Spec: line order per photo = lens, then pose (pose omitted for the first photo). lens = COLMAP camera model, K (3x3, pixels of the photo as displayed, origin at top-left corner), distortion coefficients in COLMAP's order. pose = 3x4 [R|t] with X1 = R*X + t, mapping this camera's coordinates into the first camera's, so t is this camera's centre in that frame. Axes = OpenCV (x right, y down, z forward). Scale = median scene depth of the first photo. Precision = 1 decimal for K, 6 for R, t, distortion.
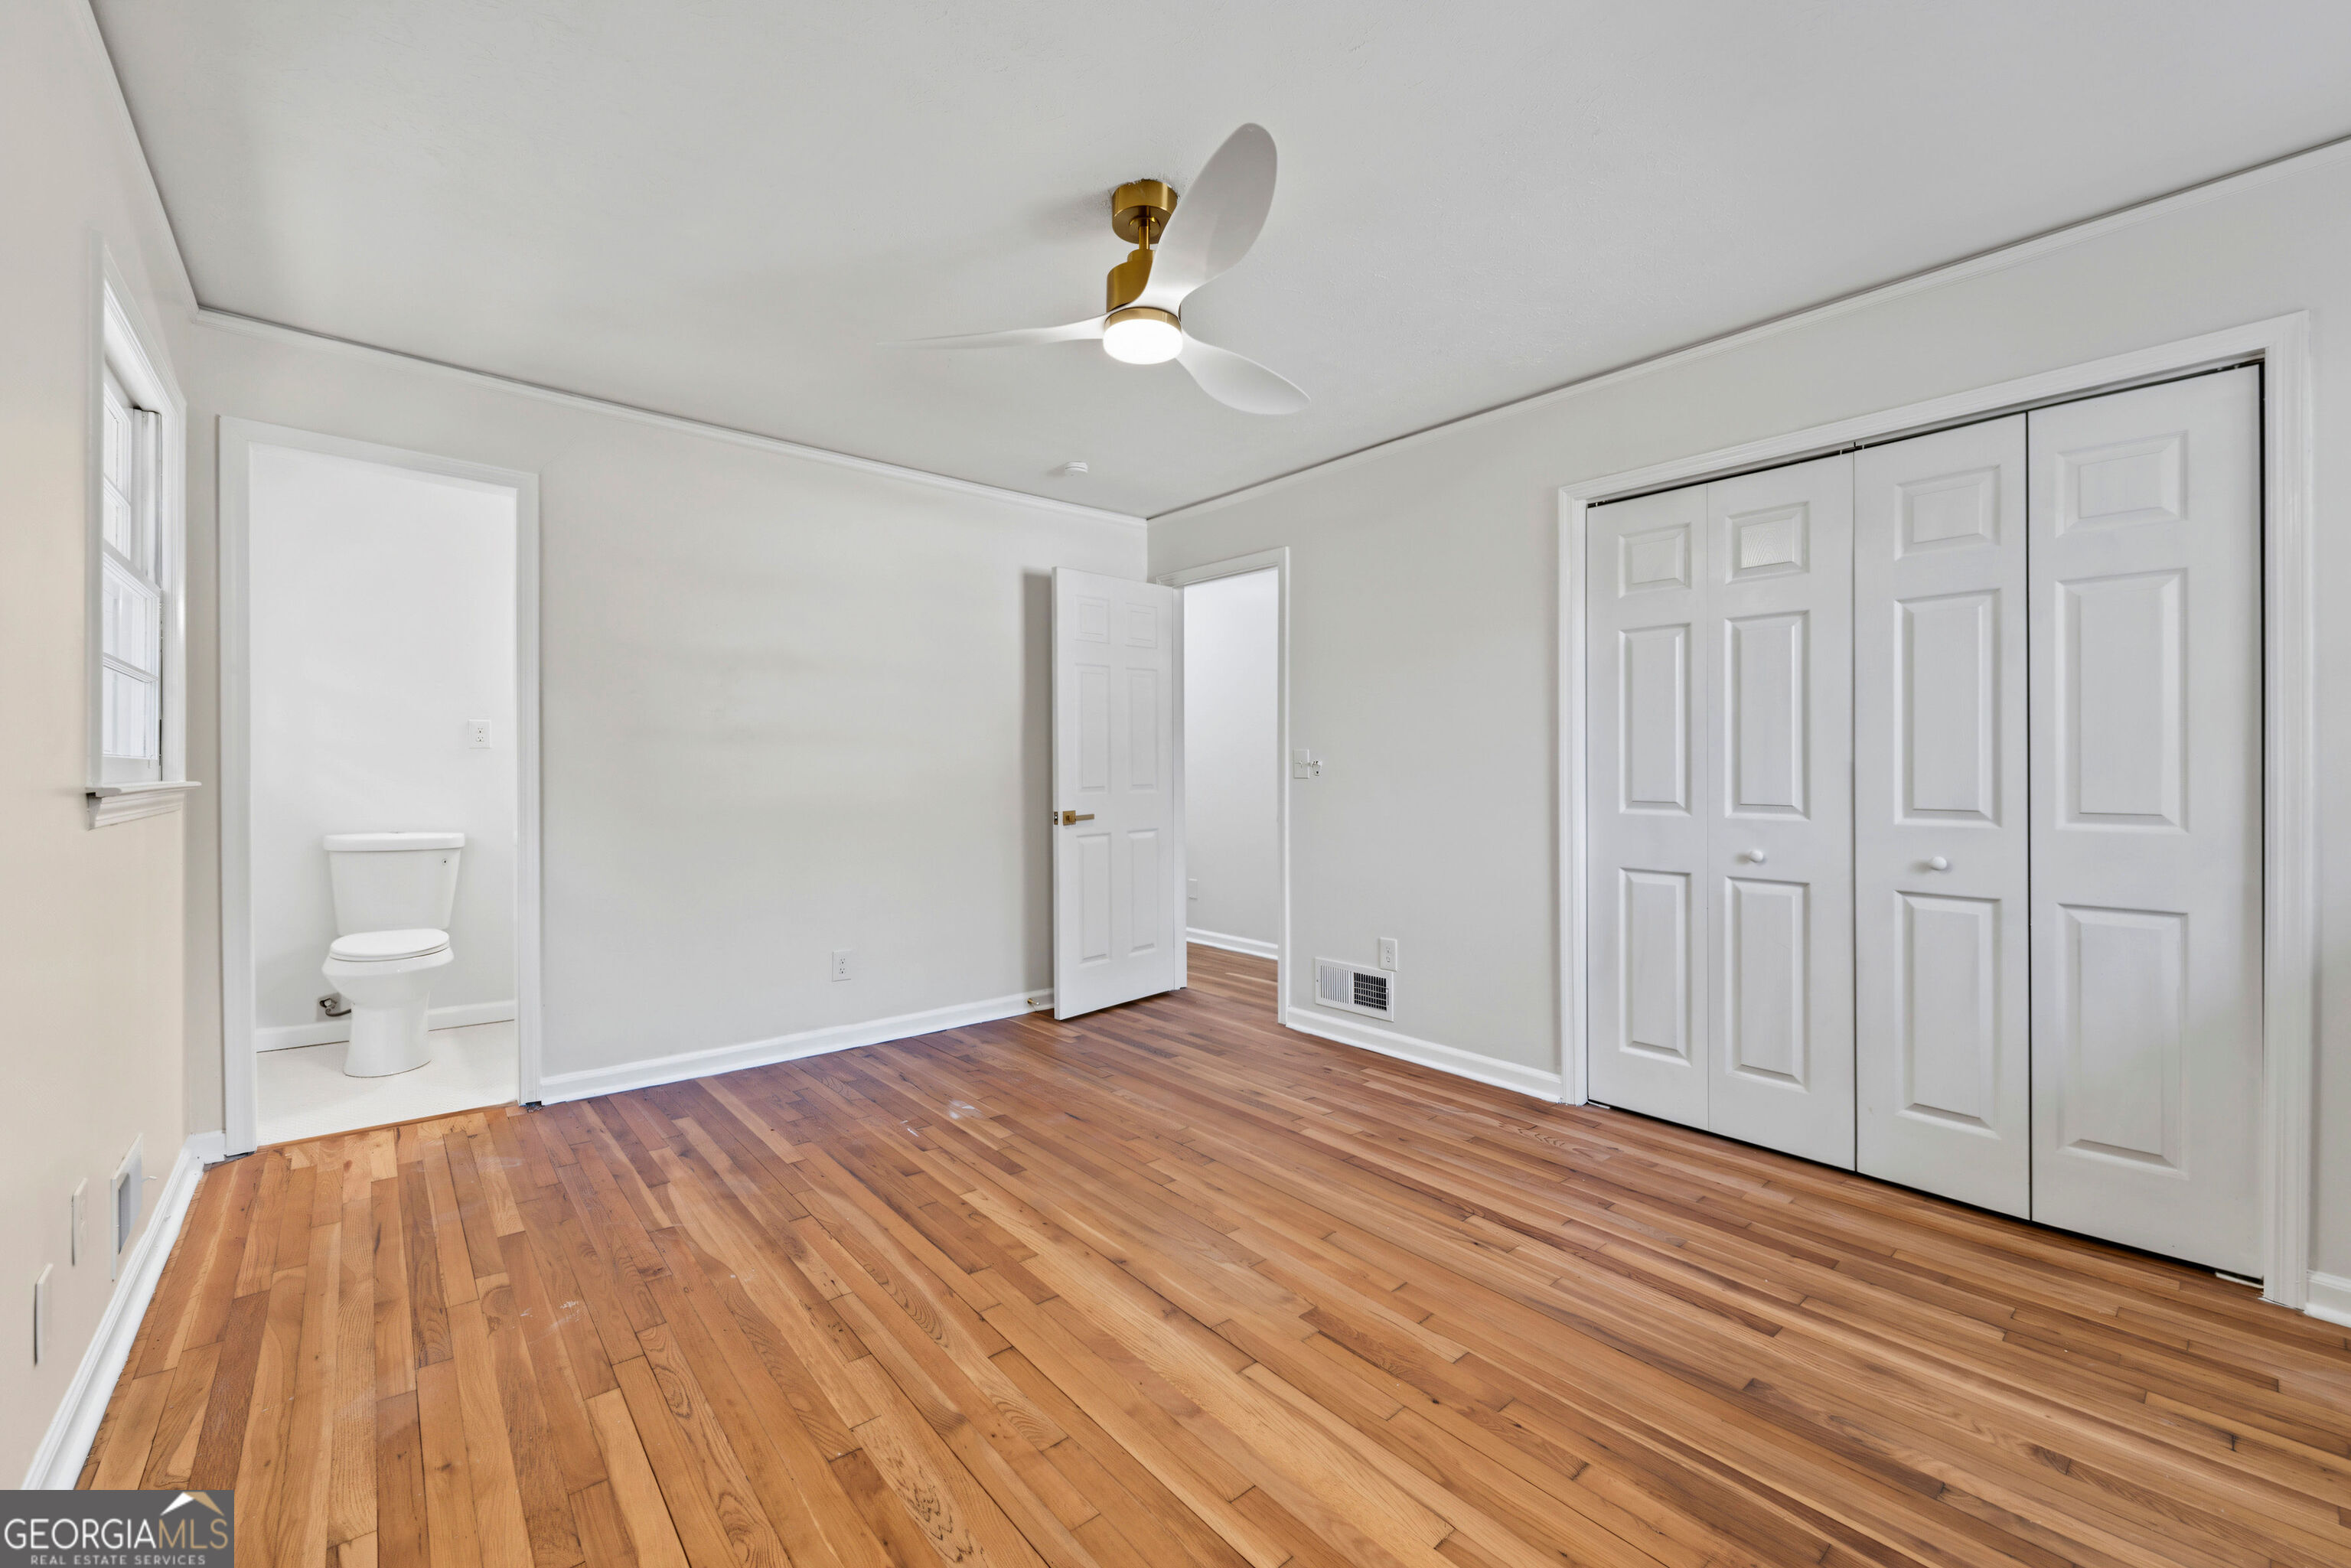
lens RADIAL K [[942.4, 0, 1180.6], [0, 942.4, 773.1], [0, 0, 1]] dist [-0.001225, -0.000074]
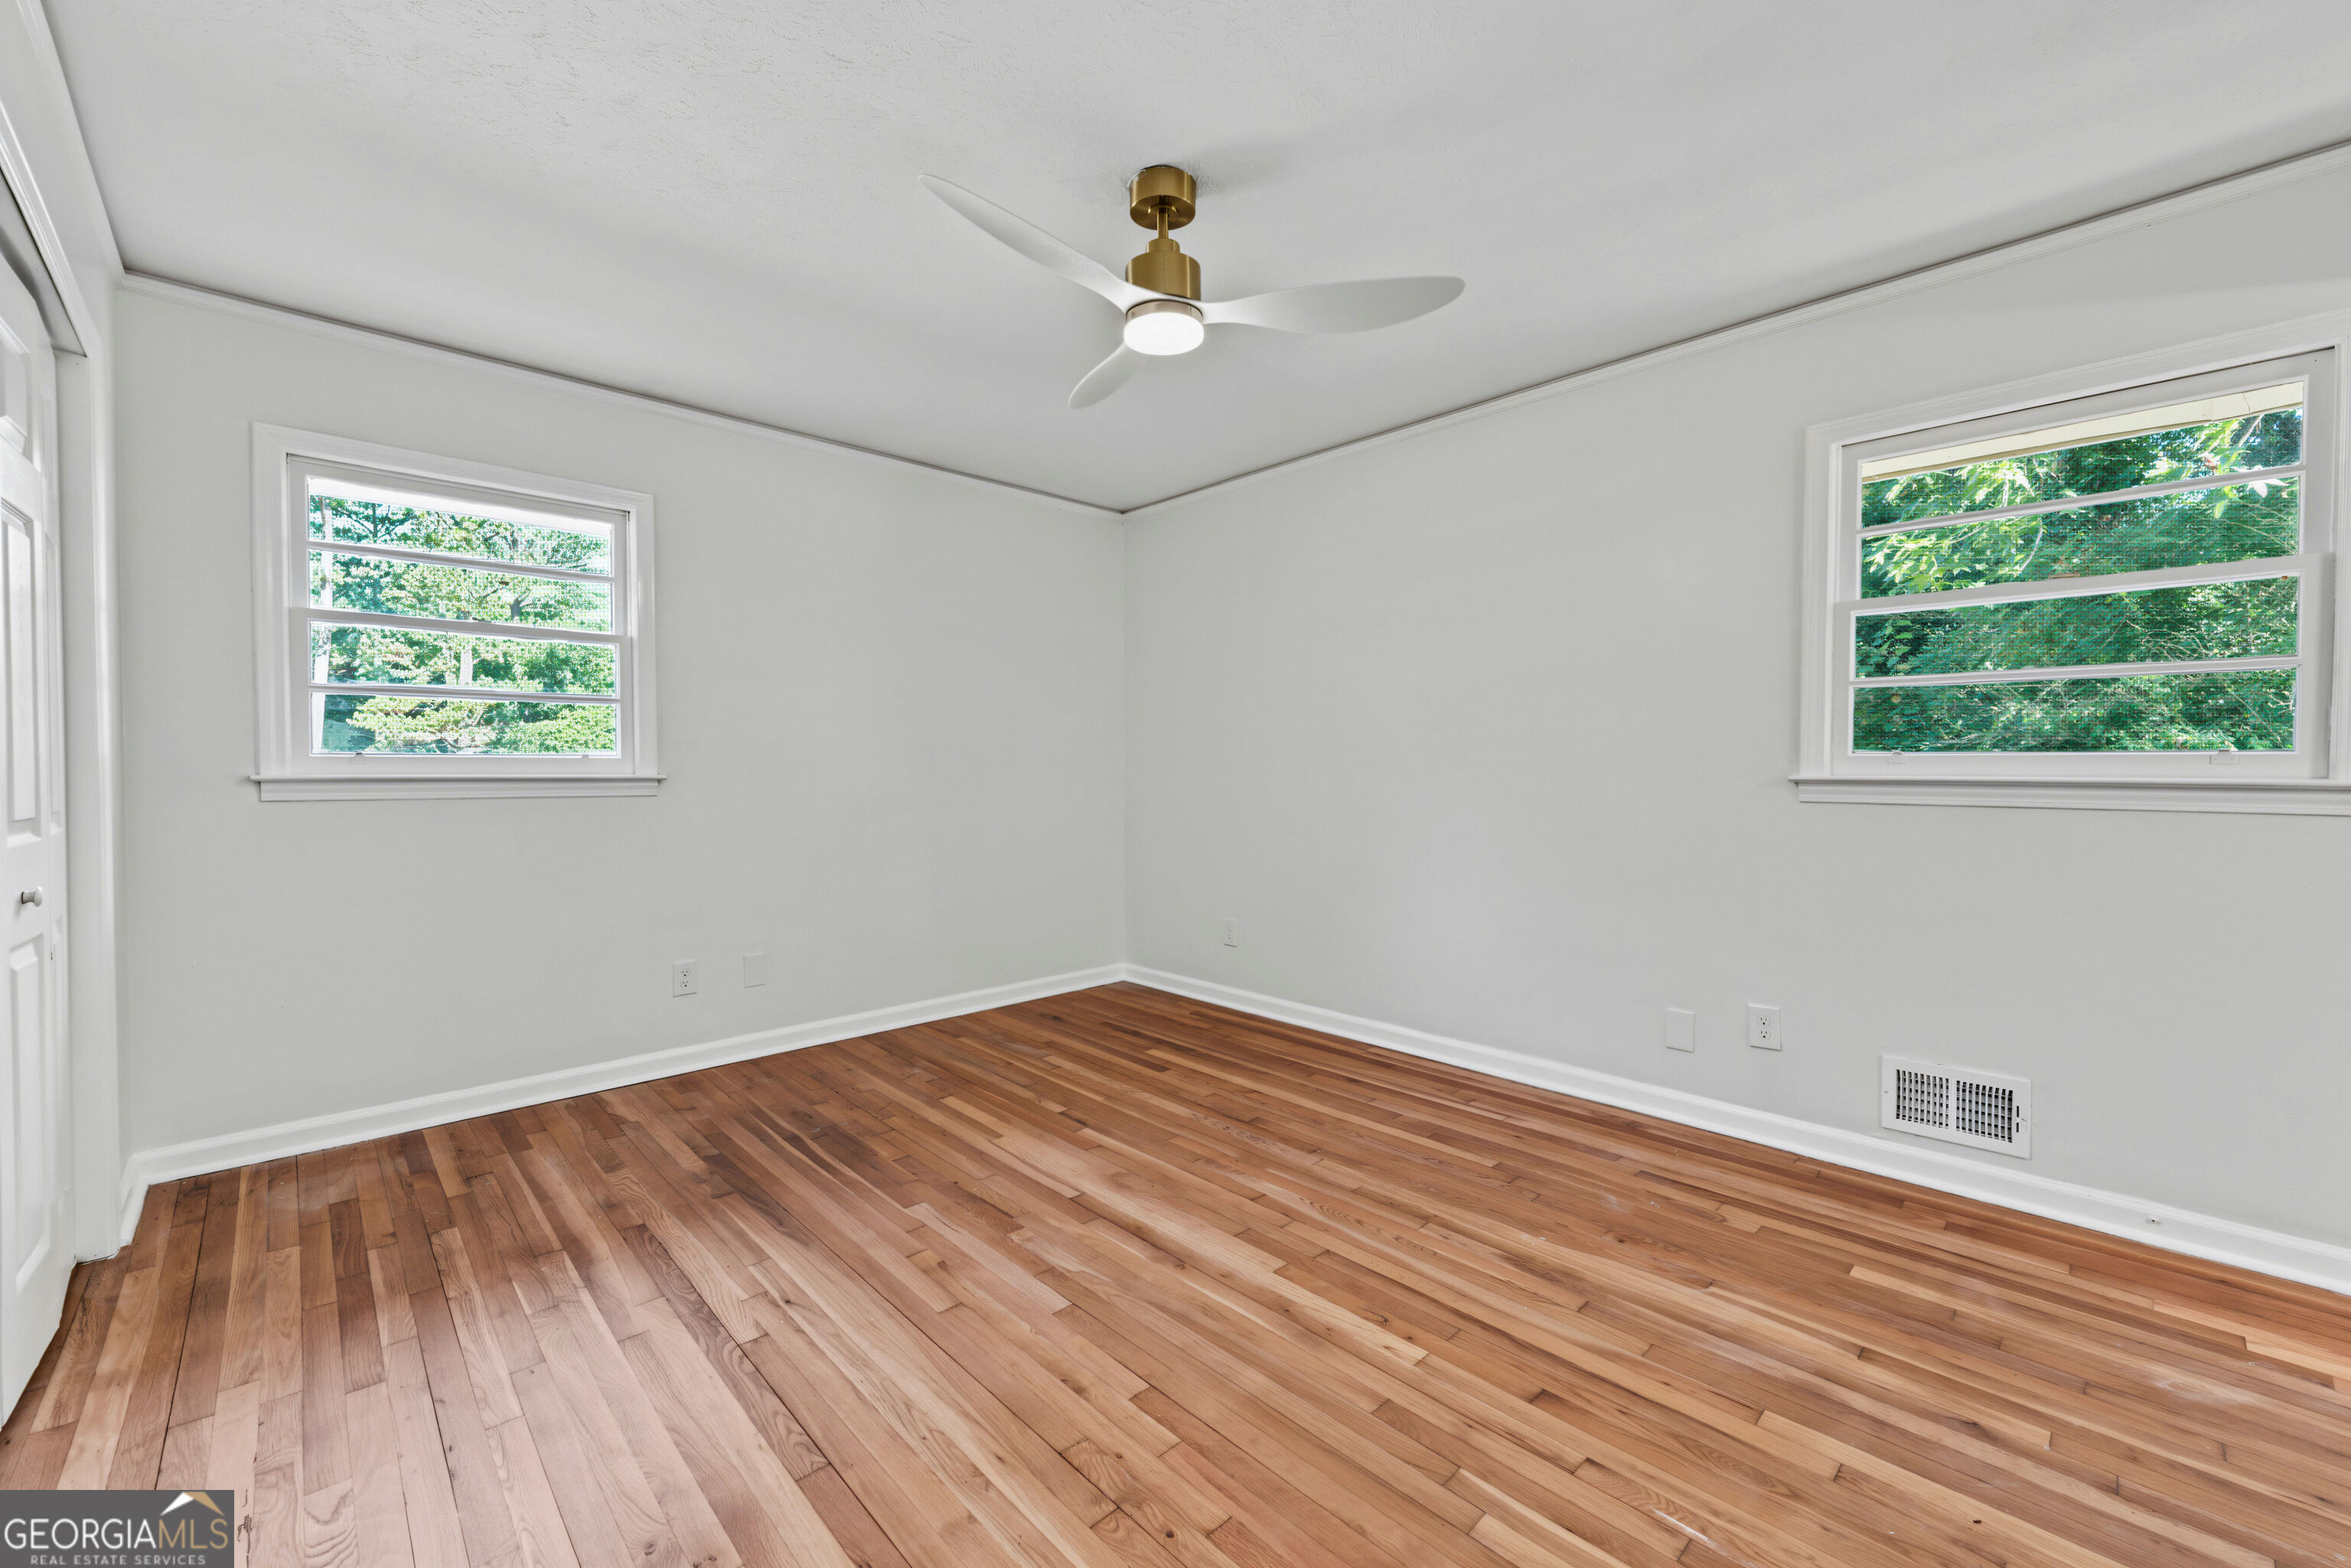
lens RADIAL K [[942.4, 0, 1183.3], [0, 942.4, 777.6], [0, 0, 1]] dist [-0.001225, -0.000074]
pose [[-0.998583, -0.001407, -0.053199, -0.008592], [-0.002340, 0.999845, 0.017478, -0.007548], [0.053166, 0.017577, -0.998431, 2.058550]]
